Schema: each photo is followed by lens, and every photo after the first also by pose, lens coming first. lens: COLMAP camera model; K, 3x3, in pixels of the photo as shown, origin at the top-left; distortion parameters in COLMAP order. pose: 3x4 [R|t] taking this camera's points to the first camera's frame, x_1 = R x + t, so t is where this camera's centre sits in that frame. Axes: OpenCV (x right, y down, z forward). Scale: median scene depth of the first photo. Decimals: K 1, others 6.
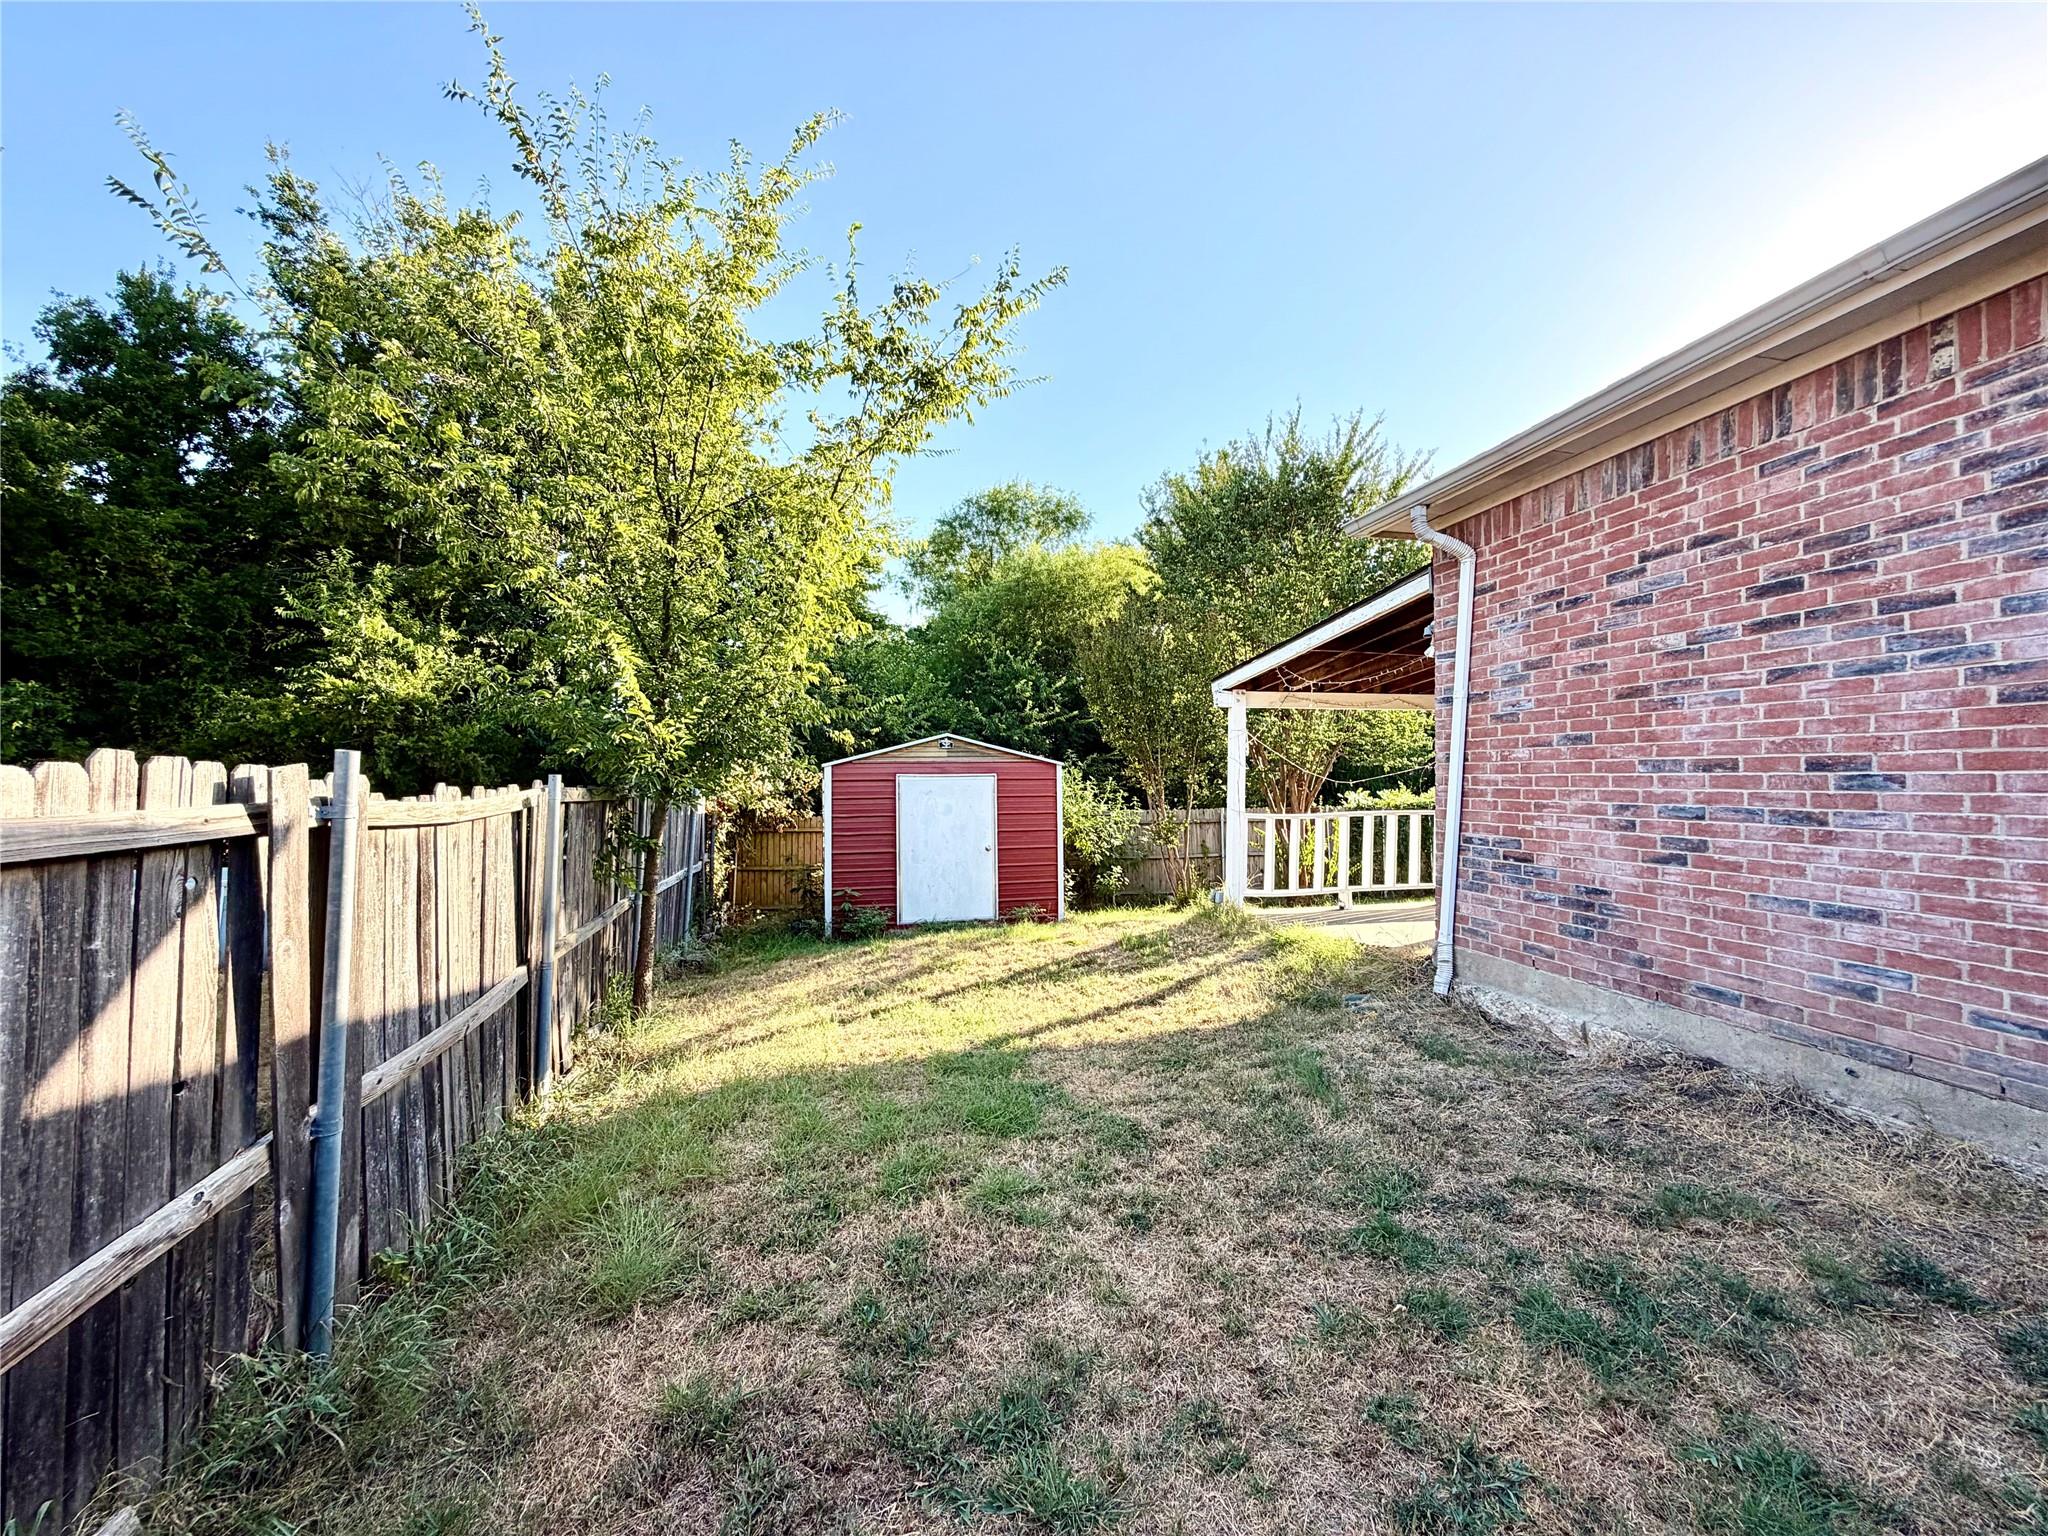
lens RADIAL K [[818.3, 0, 1021.9], [0, 818.3, 768.7], [0, 0, 1]] dist [-0.002242, -0.000024]
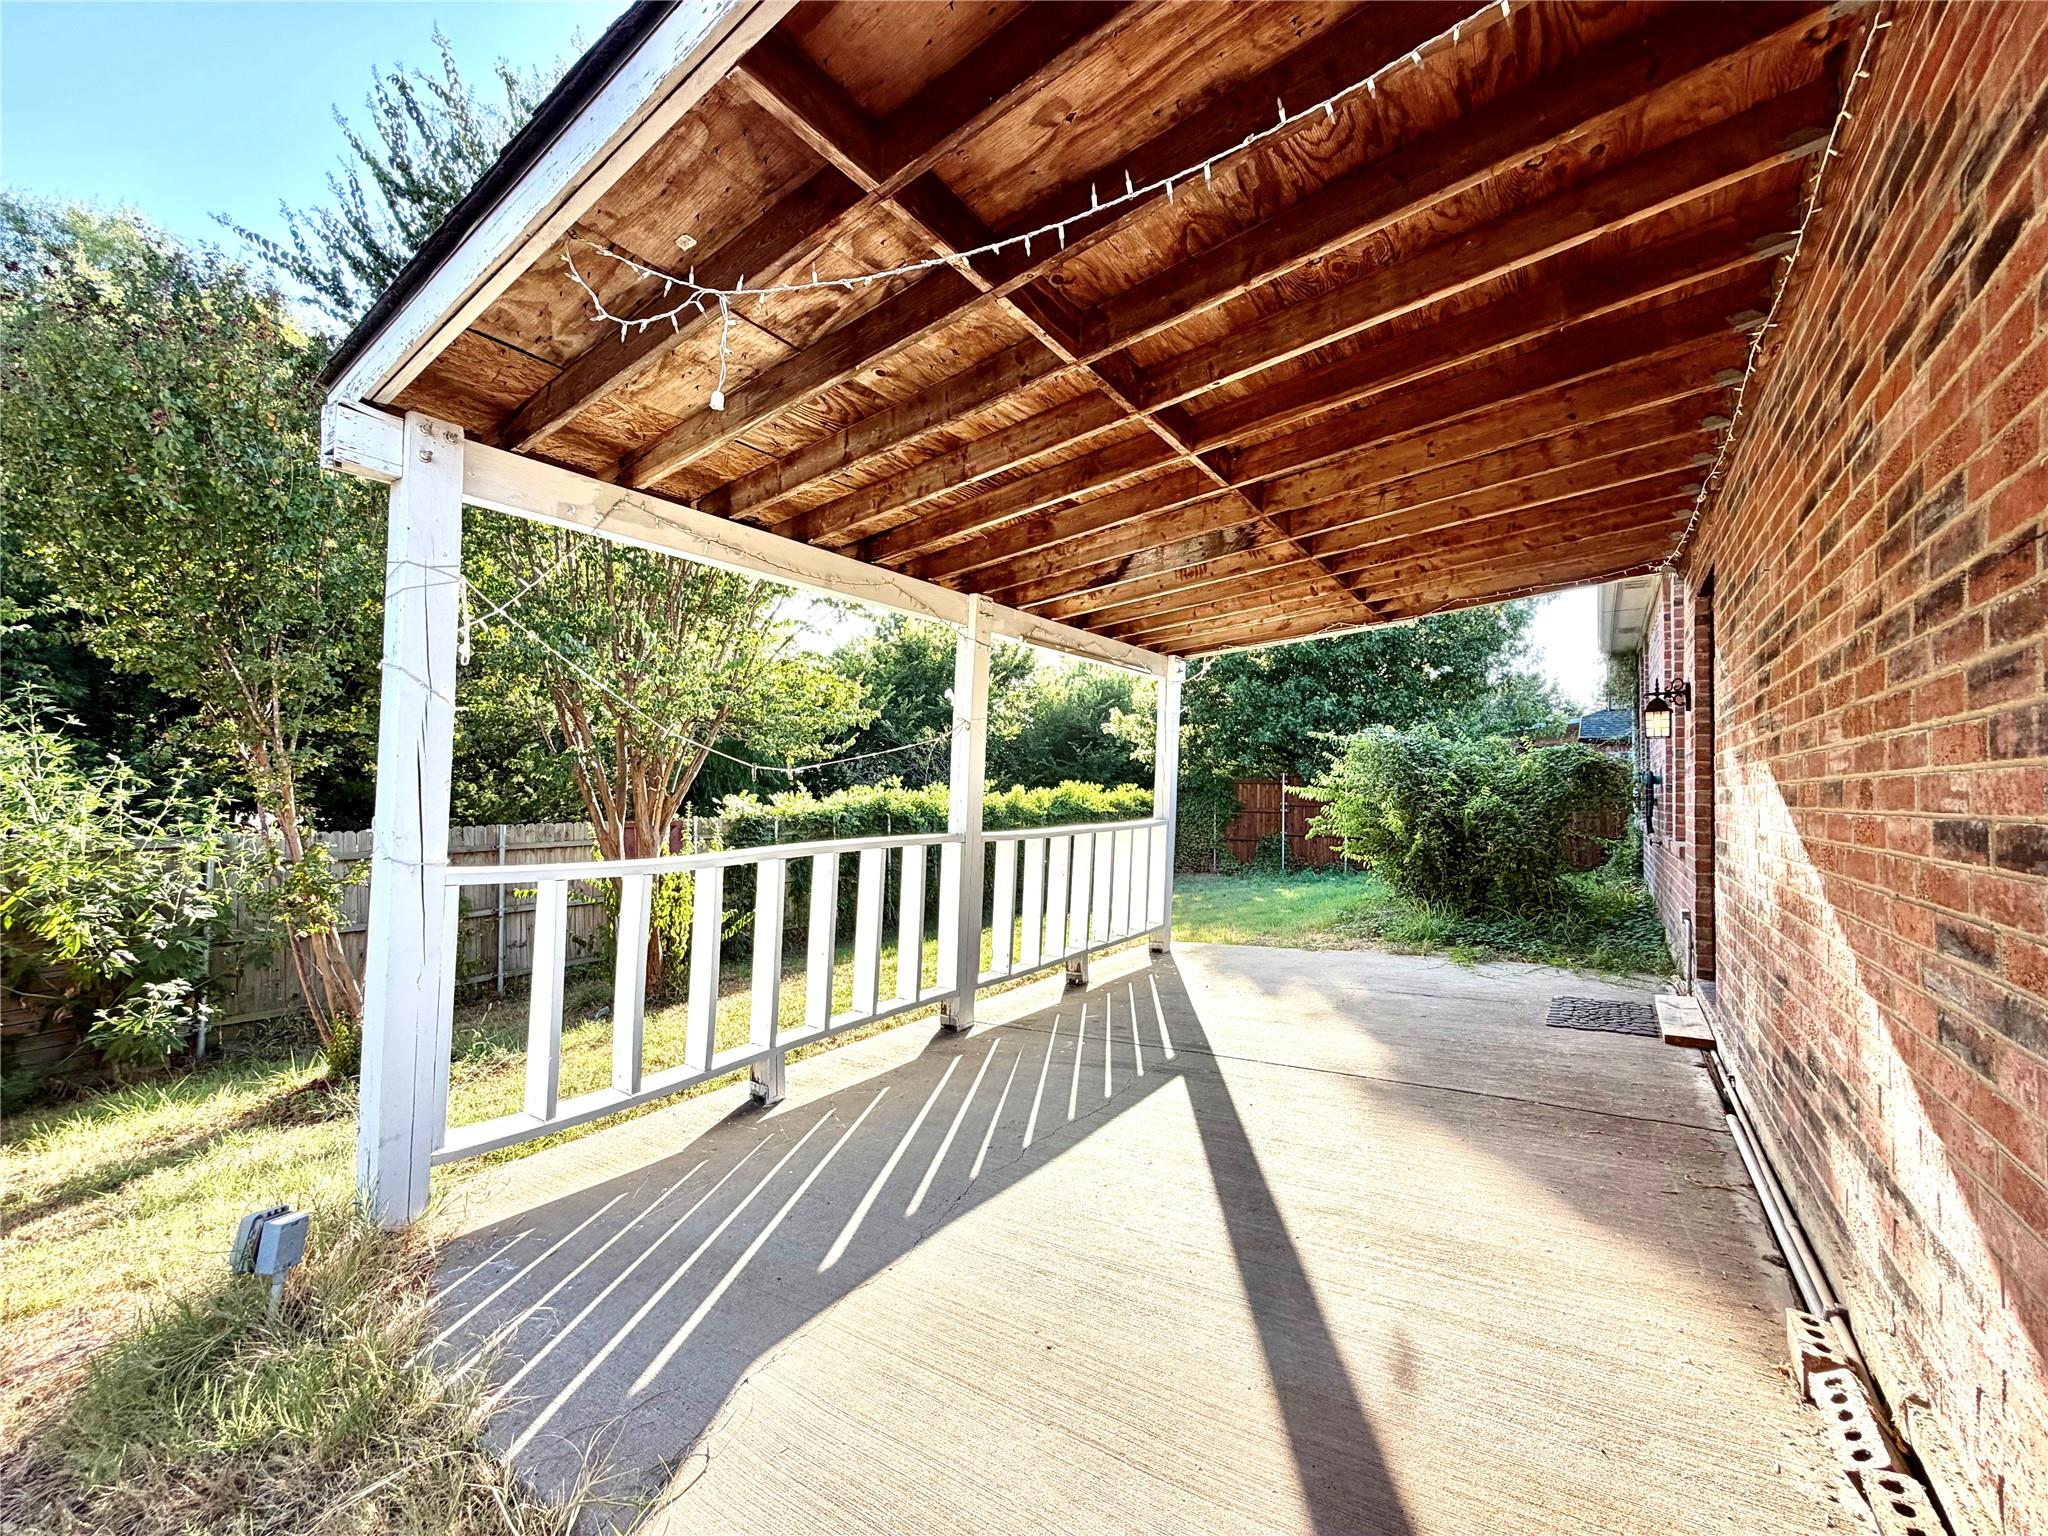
lens RADIAL K [[818.3, 0, 1021.8], [0, 818.3, 762.3], [0, 0, 1]] dist [-0.002242, -0.000024]
pose [[0.729720, 0.029816, 0.683096, 0.138248], [-0.020238, 0.999553, -0.022008, 0.013049], [-0.683446, 0.002235, 0.729997, 0.408076]]
